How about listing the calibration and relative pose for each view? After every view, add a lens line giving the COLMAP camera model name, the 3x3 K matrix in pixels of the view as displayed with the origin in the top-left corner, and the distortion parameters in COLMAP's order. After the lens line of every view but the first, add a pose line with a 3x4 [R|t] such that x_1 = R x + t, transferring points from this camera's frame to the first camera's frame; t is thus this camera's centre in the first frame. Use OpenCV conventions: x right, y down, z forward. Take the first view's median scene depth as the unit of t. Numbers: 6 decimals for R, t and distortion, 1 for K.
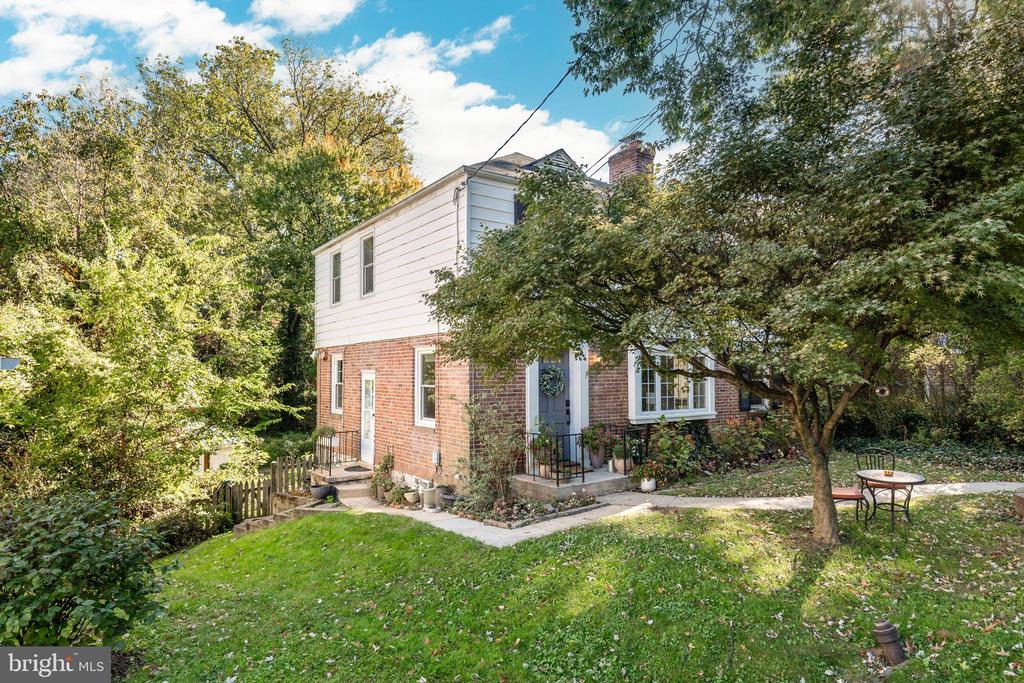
lens RADIAL K [[601.5, 0, 512.0], [0, 601.5, 341.5], [0, 0, 1]] dist [0.002076, -0.000110]
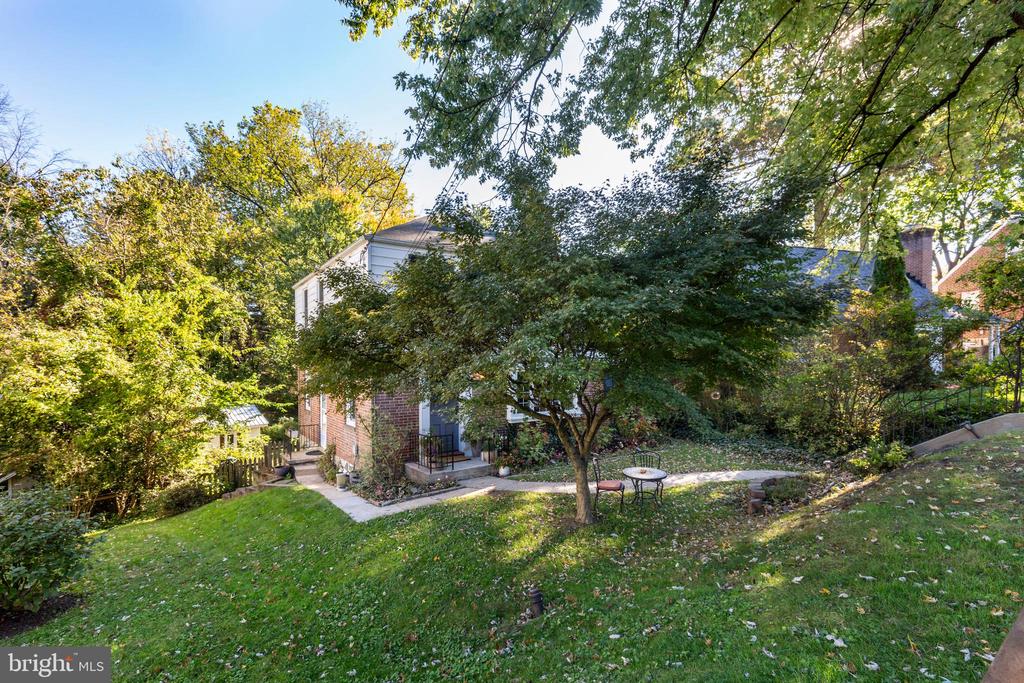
lens RADIAL K [[471.0, 0, 498.0], [0, 471.0, 367.3], [0, 0, 1]] dist [-0.000029, -0.000042]
pose [[0.999725, 0.001748, -0.023401, 0.218541], [-0.000248, 0.997953, 0.063954, -0.060302], [0.023465, -0.063931, 0.997678, -0.047376]]
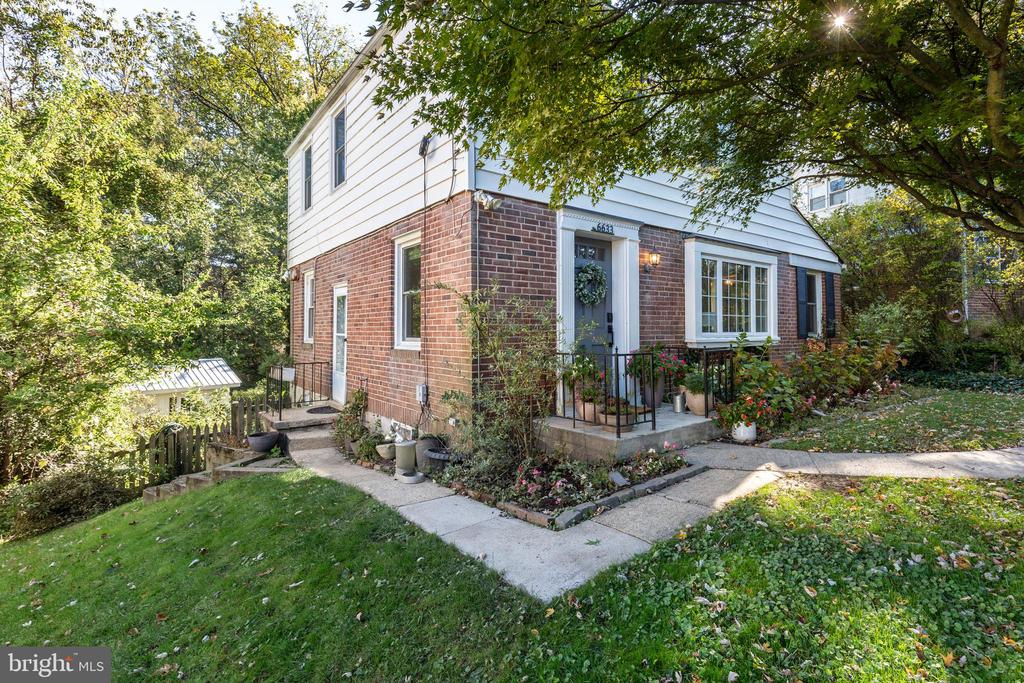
lens RADIAL K [[491.5, 0, 535.2], [0, 491.5, 326.1], [0, 0, 1]] dist [0.002385, 0.000515]
pose [[0.998306, 0.003635, 0.058071, -0.031557], [-0.006134, 0.999060, 0.042919, 0.092752], [-0.057860, -0.043203, 0.997389, 0.443573]]
